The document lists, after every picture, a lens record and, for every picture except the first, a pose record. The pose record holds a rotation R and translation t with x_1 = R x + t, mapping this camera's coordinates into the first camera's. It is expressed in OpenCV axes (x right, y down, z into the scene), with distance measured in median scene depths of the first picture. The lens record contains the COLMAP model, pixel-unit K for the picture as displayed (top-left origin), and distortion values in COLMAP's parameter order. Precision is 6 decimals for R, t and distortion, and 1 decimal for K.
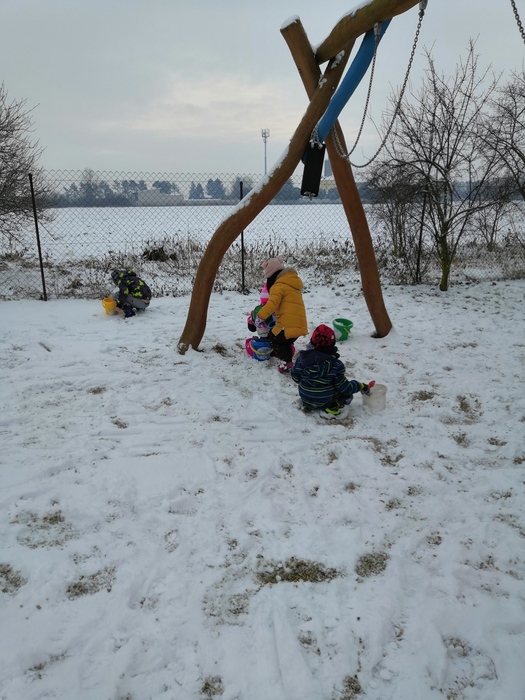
lens RADIAL K [[531.7, 0, 264.6], [0, 531.7, 351.5], [0, 0, 1]] dist [-0.022054, 0.056515]
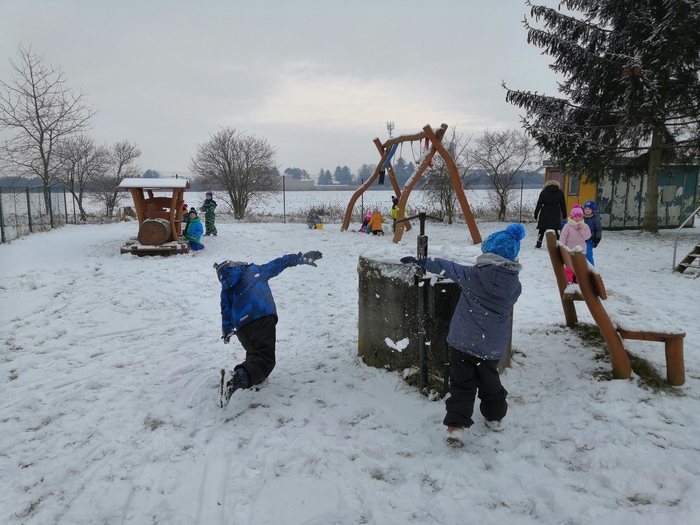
lens RADIAL K [[531.7, 0, 343.9], [0, 531.7, 259.7], [0, 0, 1]] dist [-0.022054, 0.056515]
pose [[0.996273, 0.017571, -0.084447, 0.055497], [-0.029154, 0.990010, -0.137951, 0.258655], [0.081180, 0.139899, 0.986832, -0.905502]]
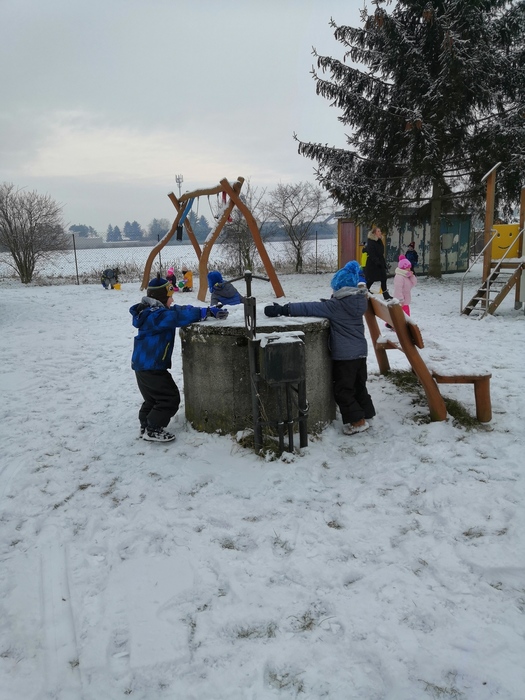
lens RADIAL K [[531.7, 0, 248.4], [0, 531.7, 351.9], [0, 0, 1]] dist [-0.022054, 0.056515]
pose [[0.992342, -0.049606, 0.113124, 0.040207], [0.057372, 0.996139, -0.066457, 0.252897], [-0.109390, 0.072438, 0.991356, -0.896794]]
